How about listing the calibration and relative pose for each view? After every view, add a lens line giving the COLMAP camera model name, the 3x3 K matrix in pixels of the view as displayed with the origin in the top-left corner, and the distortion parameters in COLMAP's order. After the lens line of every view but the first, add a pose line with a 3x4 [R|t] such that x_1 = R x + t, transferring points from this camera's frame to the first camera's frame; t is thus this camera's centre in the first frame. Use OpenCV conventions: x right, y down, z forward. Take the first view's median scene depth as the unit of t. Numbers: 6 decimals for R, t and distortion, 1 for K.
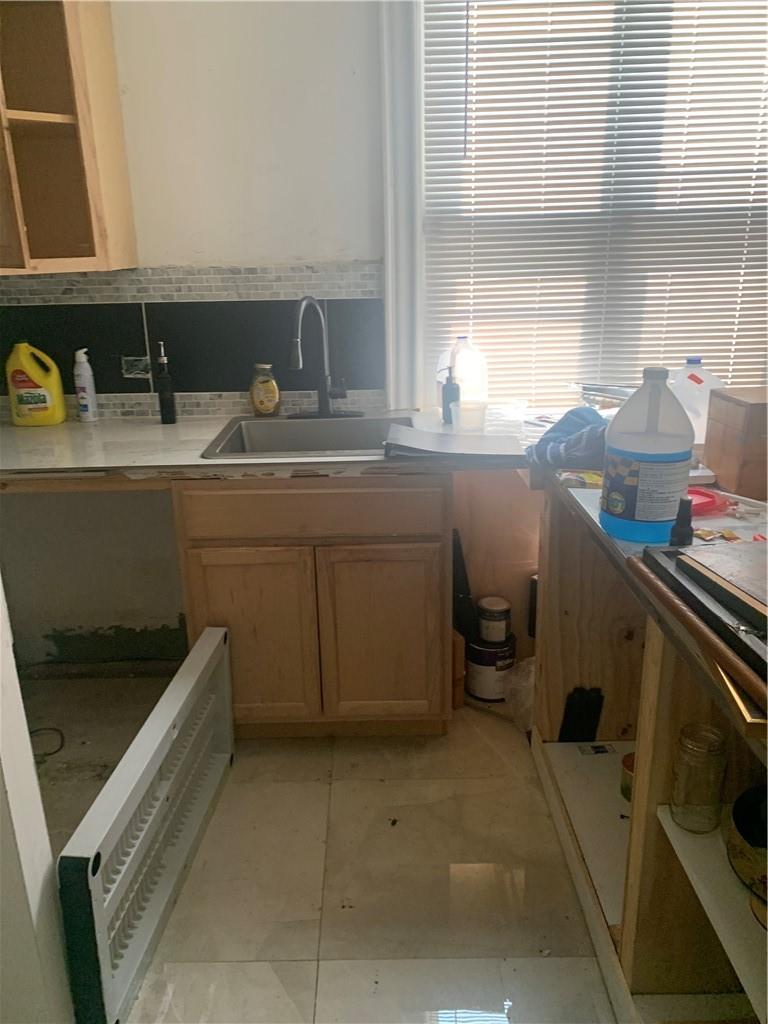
lens RADIAL K [[780.6, 0, 385.4], [0, 780.6, 509.6], [0, 0, 1]] dist [0.042907, -0.032622]
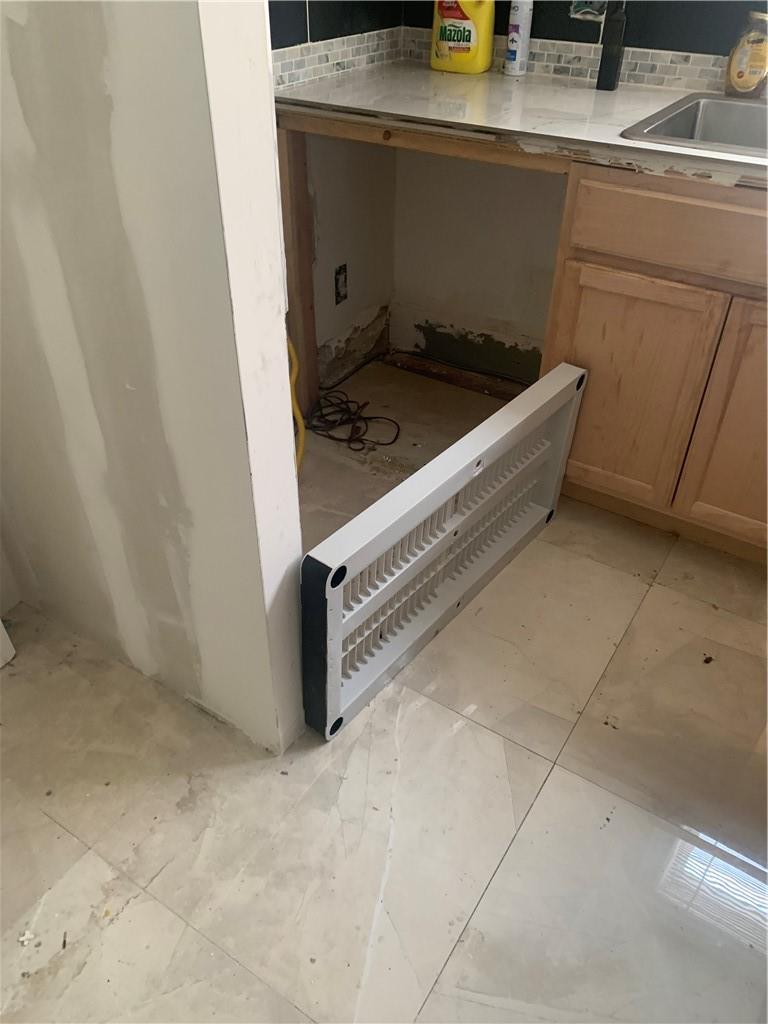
lens RADIAL K [[780.6, 0, 376.6], [0, 780.6, 505.7], [0, 0, 1]] dist [0.042907, -0.032622]
pose [[0.828476, 0.358211, -0.430480, 0.019377], [-0.196921, 0.905927, 0.374857, 0.015114], [0.524262, -0.225790, 0.821078, 0.179790]]
